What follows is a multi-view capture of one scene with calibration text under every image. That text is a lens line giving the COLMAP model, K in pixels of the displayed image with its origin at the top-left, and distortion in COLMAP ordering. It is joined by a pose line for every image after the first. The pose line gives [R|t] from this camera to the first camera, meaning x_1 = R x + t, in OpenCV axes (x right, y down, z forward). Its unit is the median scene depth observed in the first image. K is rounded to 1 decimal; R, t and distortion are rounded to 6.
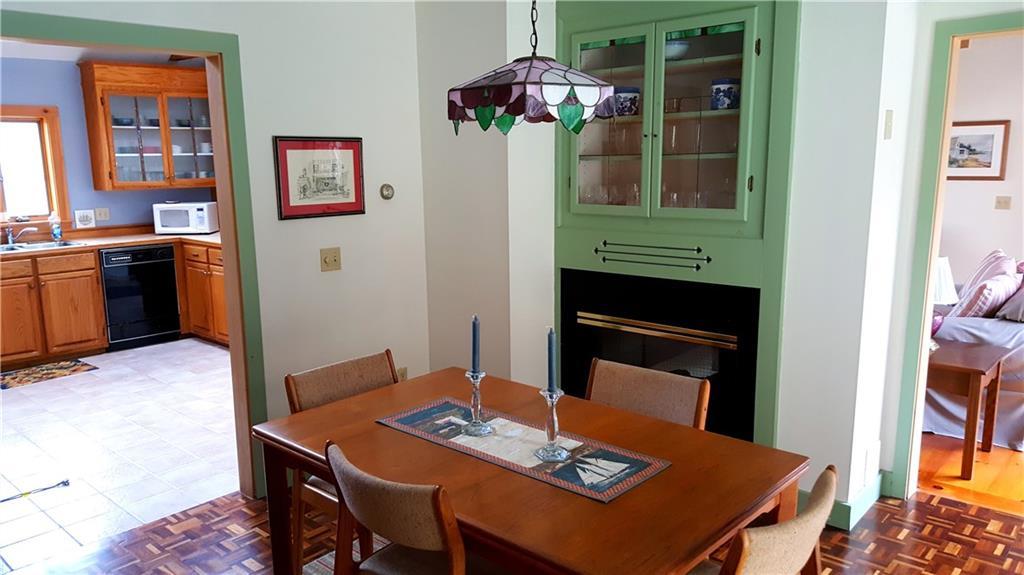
lens RADIAL K [[764.0, 0, 500.6], [0, 764.0, 301.0], [0, 0, 1]] dist [0.015447, -0.020624]
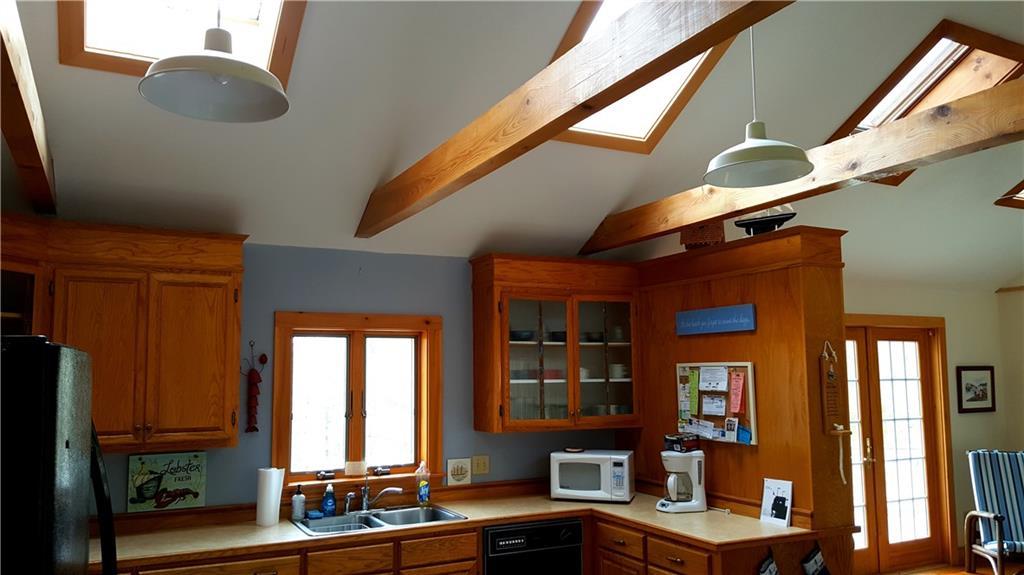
lens RADIAL K [[764.0, 0, 512.7], [0, 764.0, 289.6], [0, 0, 1]] dist [0.015447, -0.020624]
pose [[0.941567, -0.029956, -0.335490, -0.258016], [-0.069369, 0.957438, -0.280178, -0.074234], [0.329604, 0.287079, 0.899415, 0.342612]]
